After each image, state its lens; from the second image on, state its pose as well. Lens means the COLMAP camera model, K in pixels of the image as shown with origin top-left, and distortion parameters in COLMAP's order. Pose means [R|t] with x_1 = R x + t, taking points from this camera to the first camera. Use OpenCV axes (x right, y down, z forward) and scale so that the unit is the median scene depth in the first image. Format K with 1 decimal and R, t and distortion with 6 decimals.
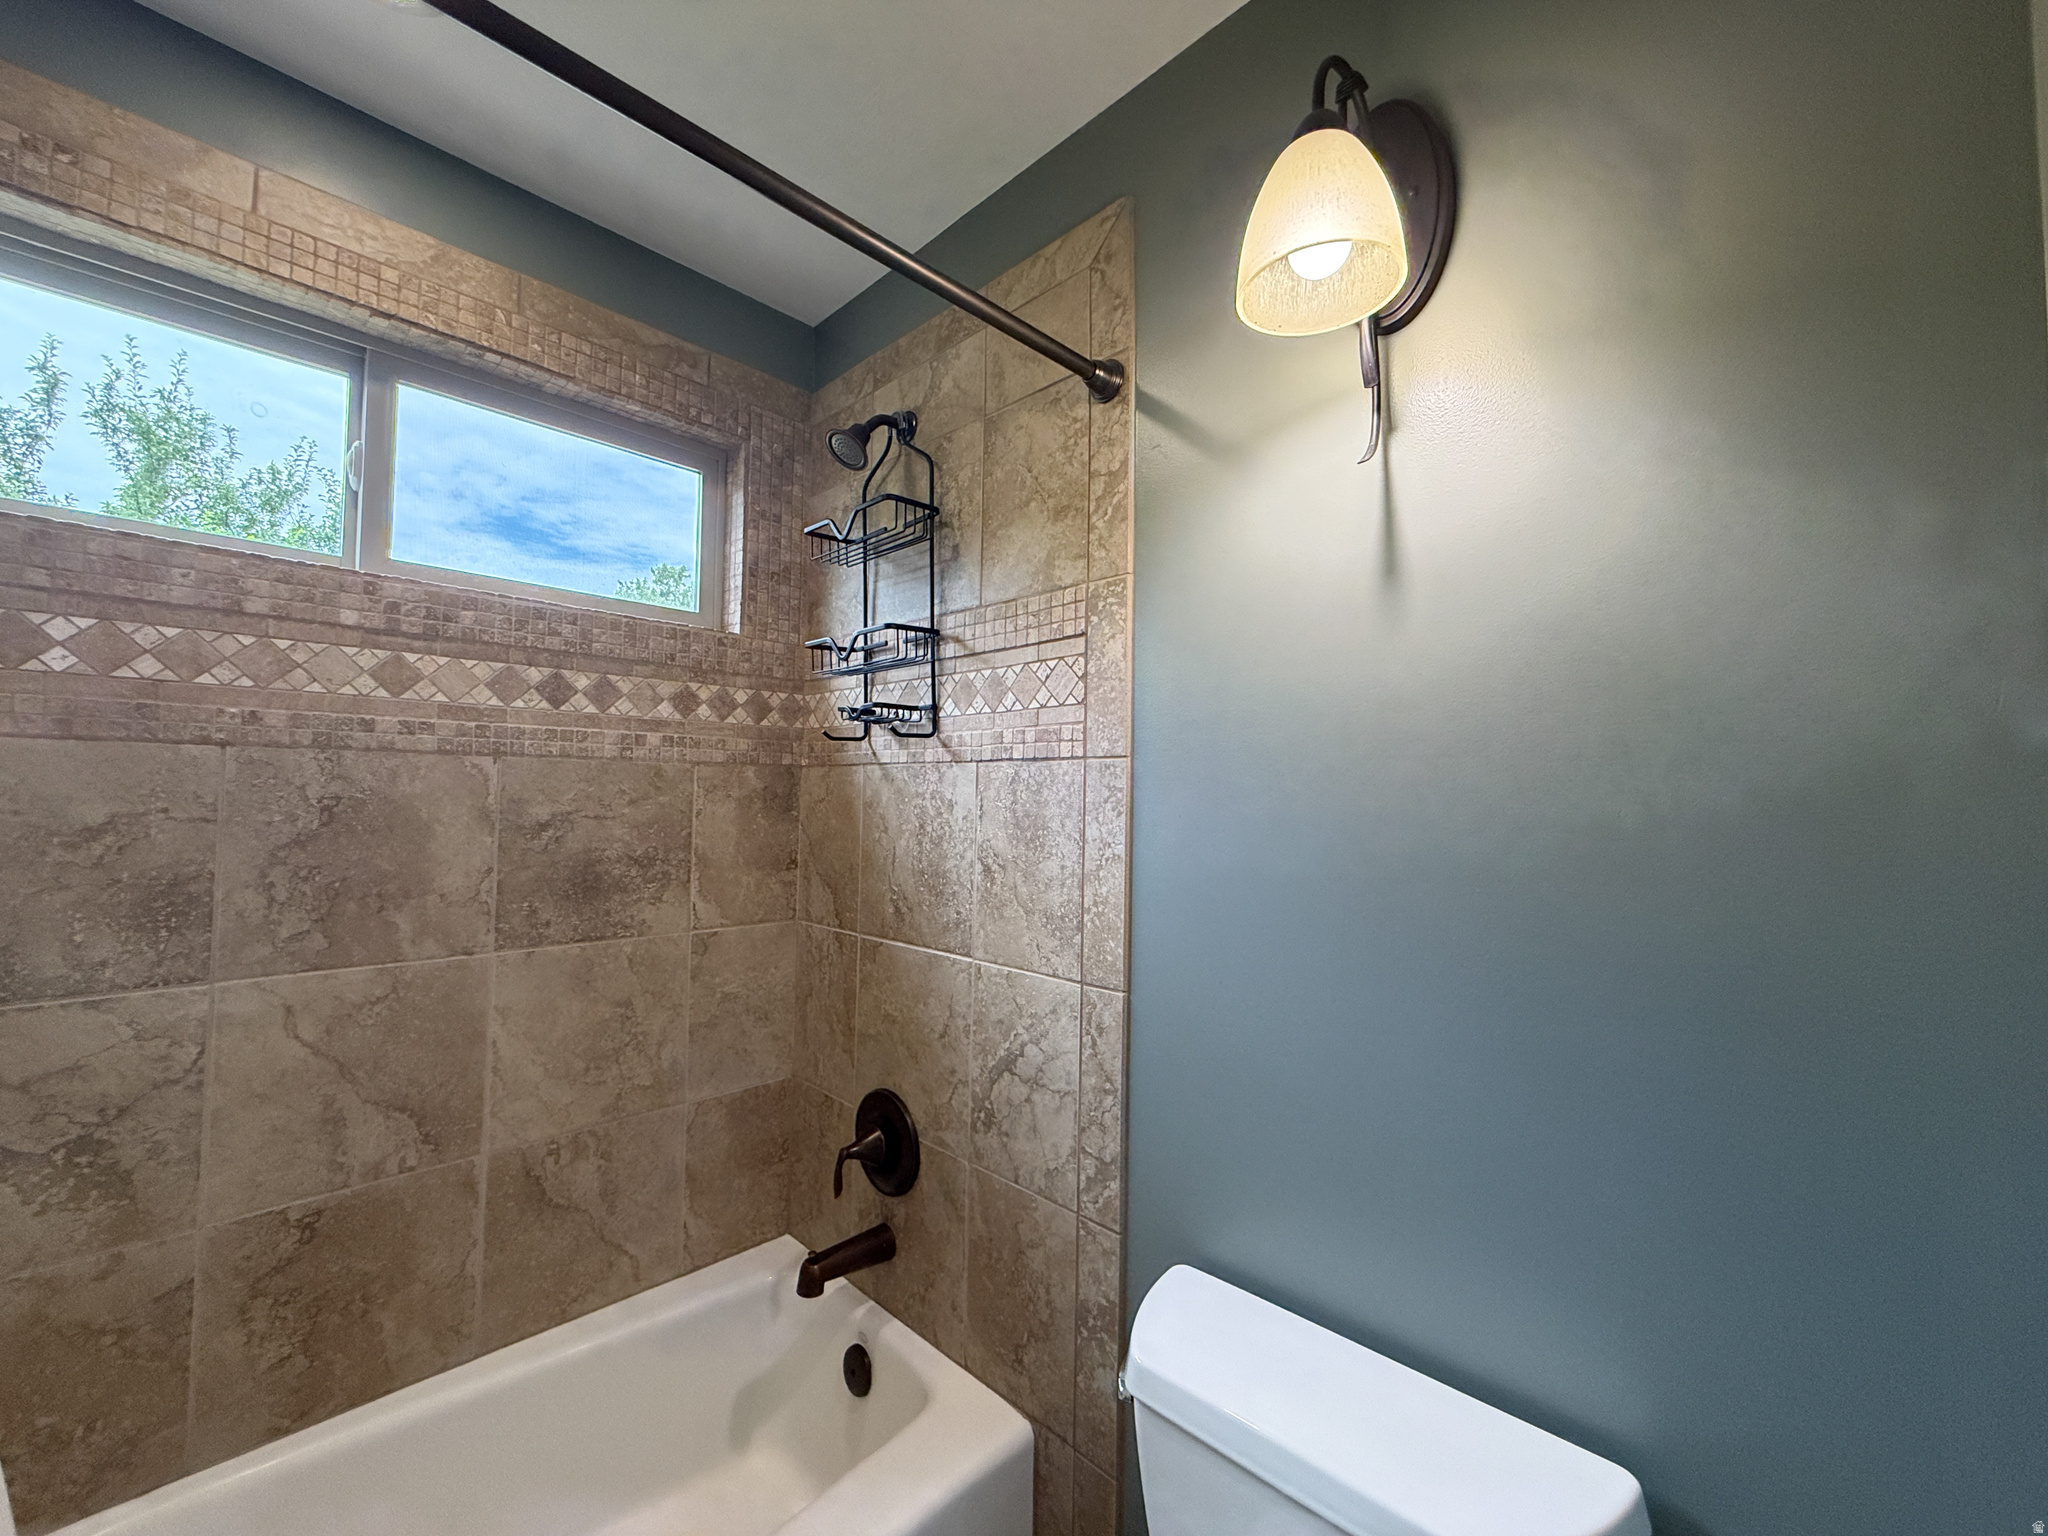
lens RADIAL K [[822.9, 0, 1024.2], [0, 822.9, 768.6], [0, 0, 1]] dist [0.001638, 0.000098]
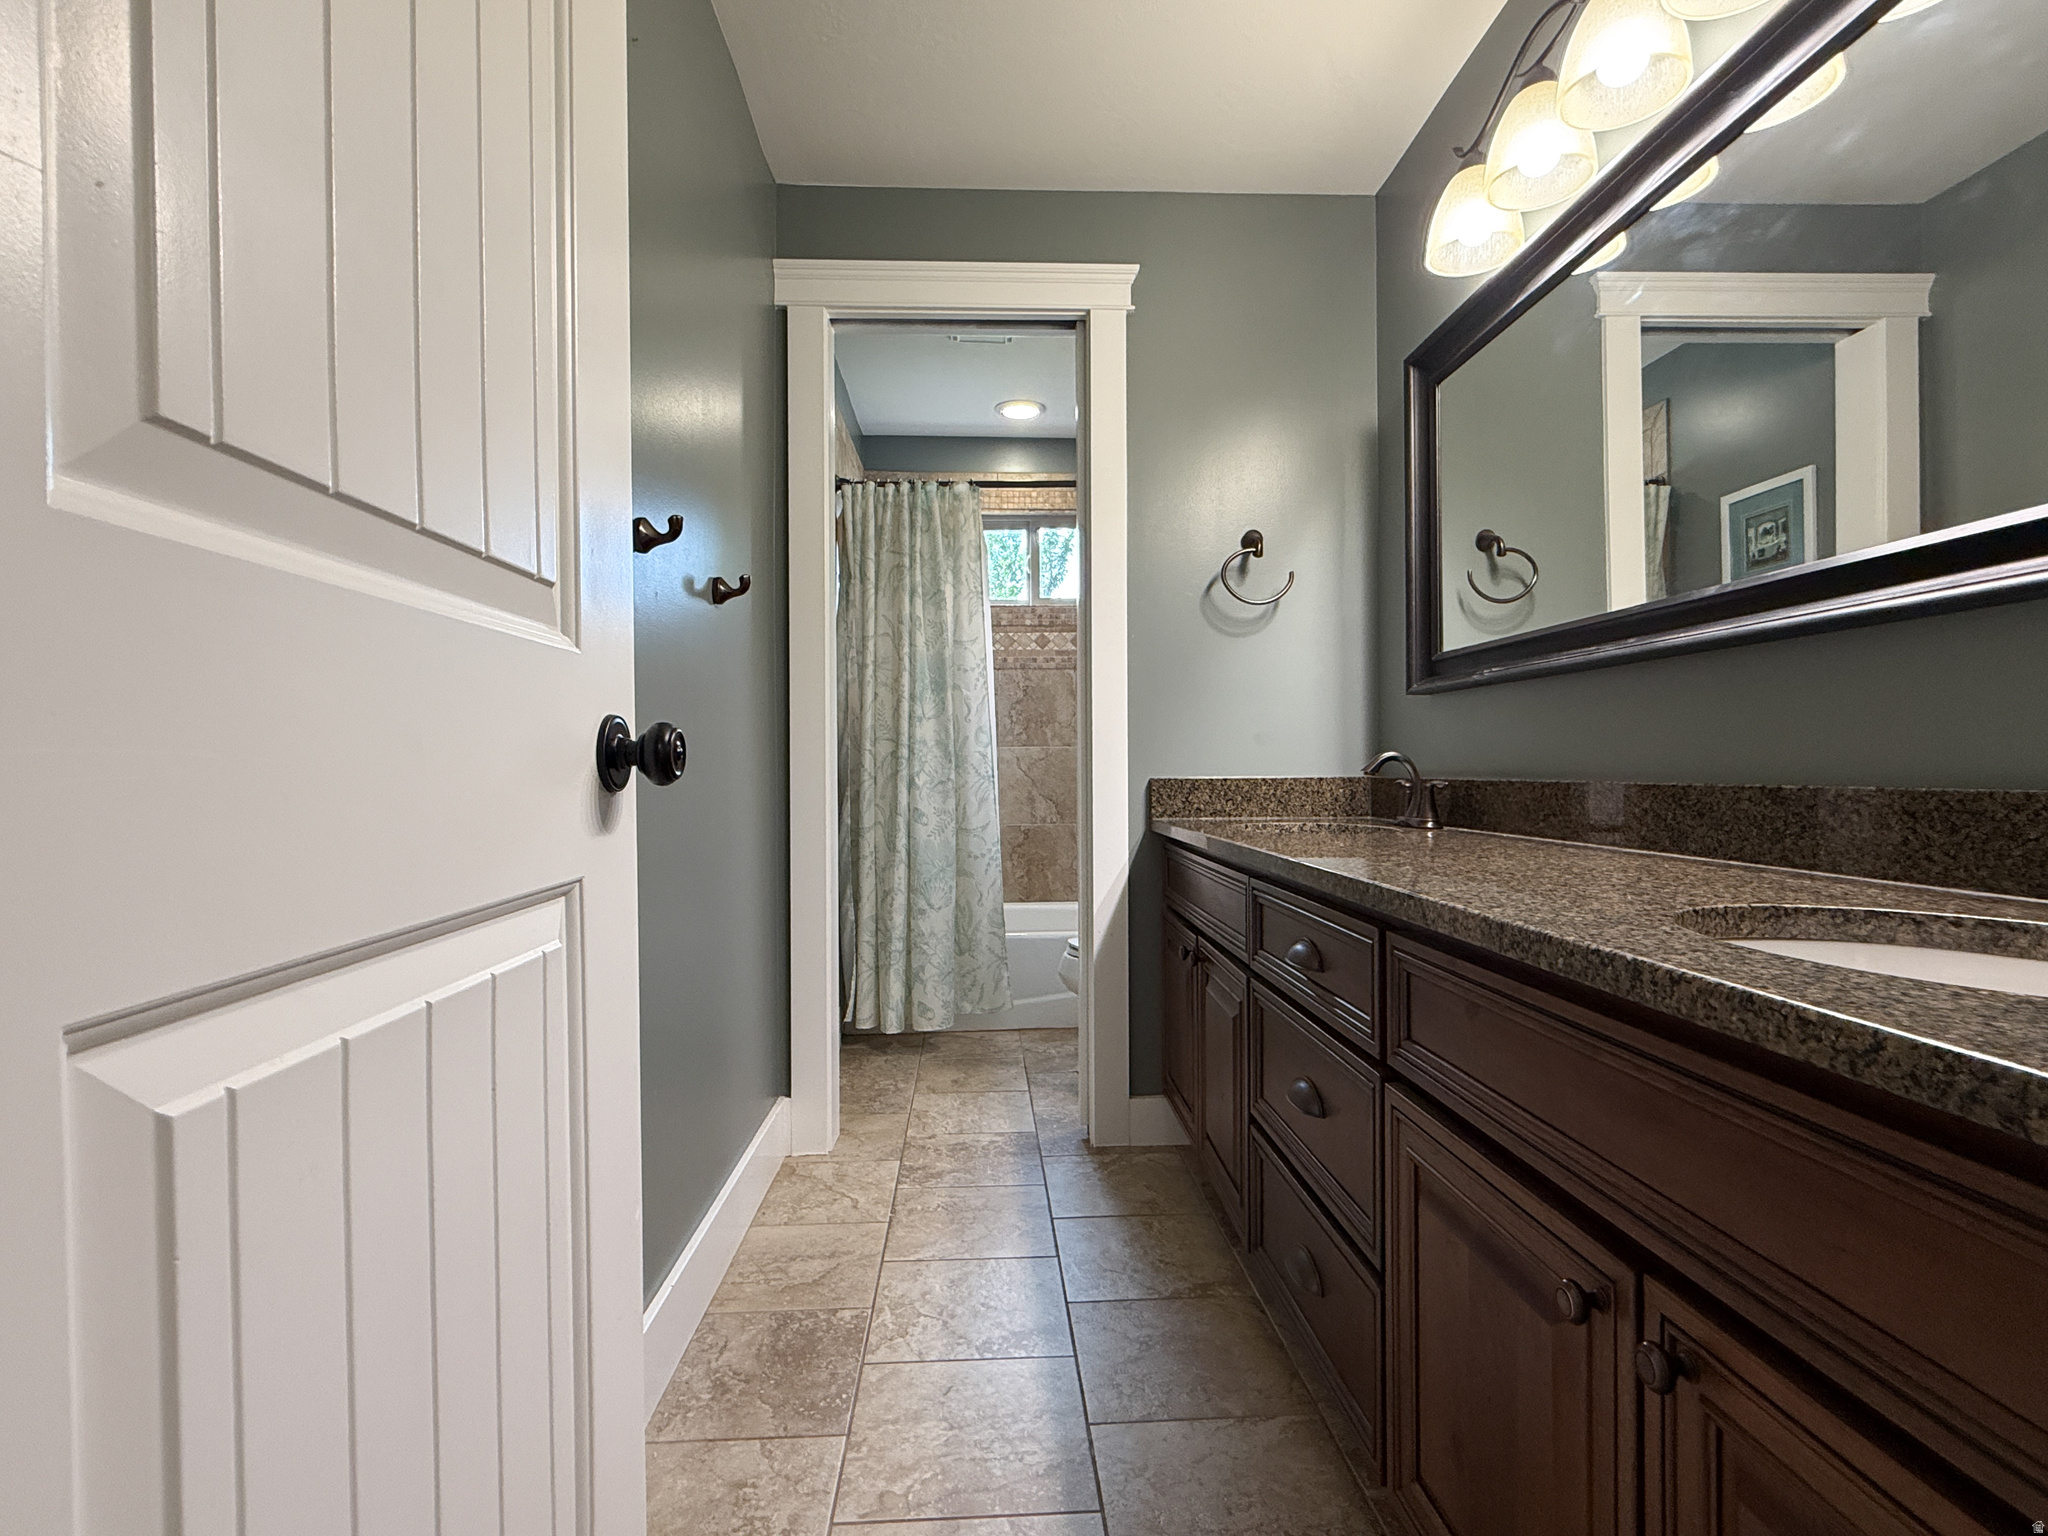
lens RADIAL K [[1015.7, 0, 1023.3], [0, 1015.7, 769.4], [0, 0, 1]] dist [-0.000011, 0.000000]
pose [[0.734043, -0.009992, -0.679029, 1.489489], [0.043167, 0.998556, 0.031971, 0.202677], [0.677729, -0.052779, 0.733415, -1.550320]]
